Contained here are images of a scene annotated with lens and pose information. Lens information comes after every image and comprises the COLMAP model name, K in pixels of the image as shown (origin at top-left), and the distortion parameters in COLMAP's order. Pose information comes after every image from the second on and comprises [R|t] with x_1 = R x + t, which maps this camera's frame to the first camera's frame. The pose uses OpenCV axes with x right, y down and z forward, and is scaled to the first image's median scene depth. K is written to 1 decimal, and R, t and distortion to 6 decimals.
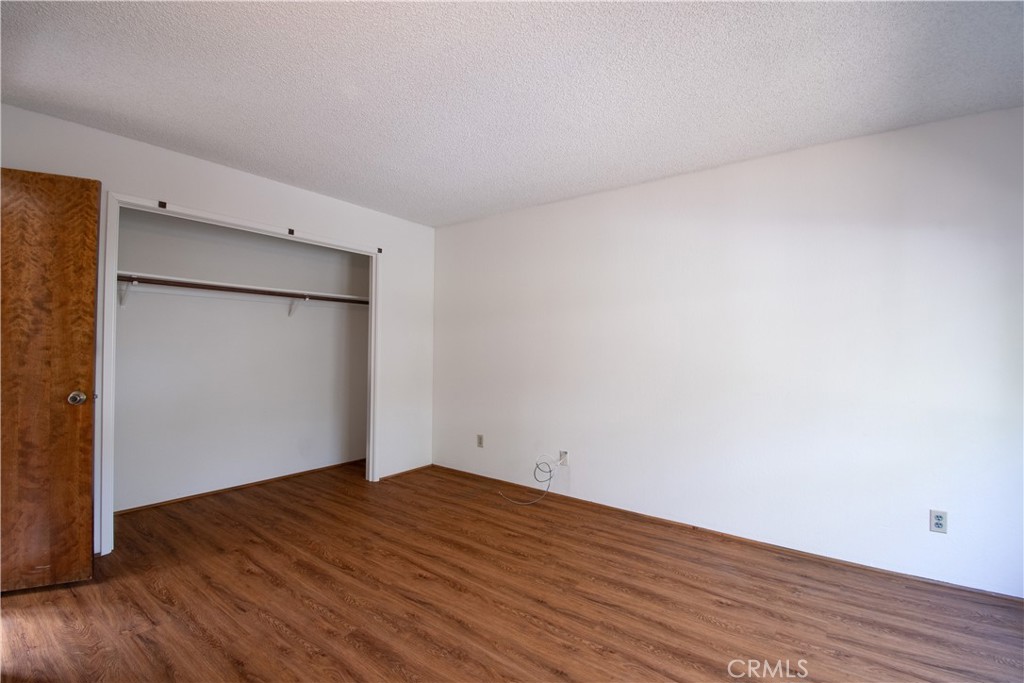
lens RADIAL K [[470.9, 0, 510.0], [0, 470.9, 343.3], [0, 0, 1]] dist [0.005303, -0.003057]
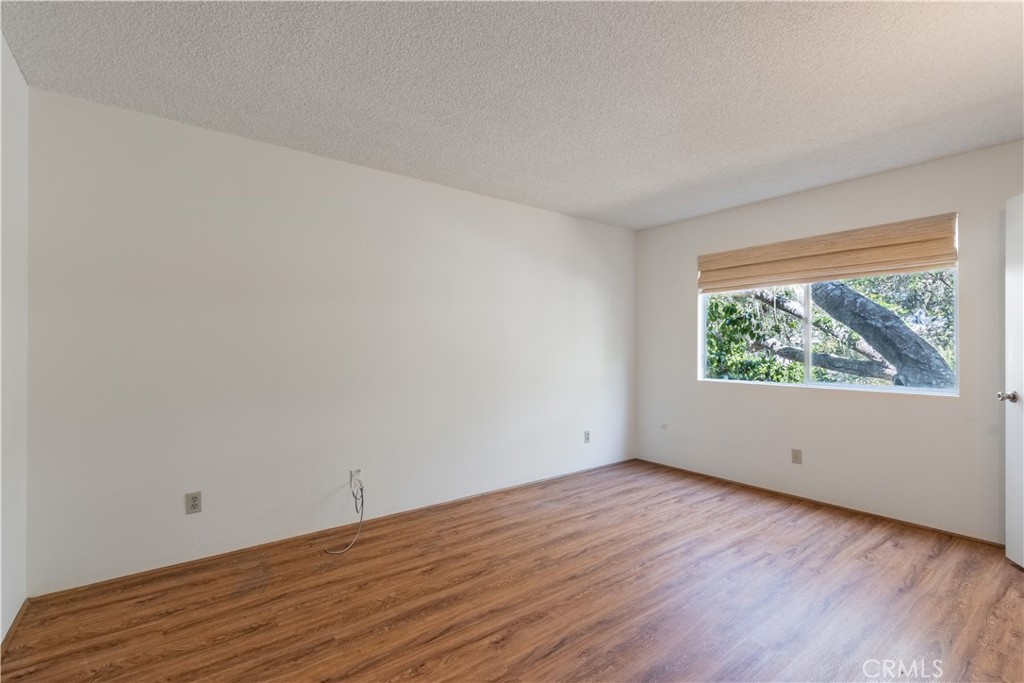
lens RADIAL K [[470.9, 0, 511.5], [0, 470.9, 341.3], [0, 0, 1]] dist [0.005303, -0.003057]
pose [[0.232470, 0.009264, 0.972559, -0.821155], [-0.005331, 0.999952, -0.008251, 0.011619], [-0.972589, -0.003267, 0.232509, 0.708928]]
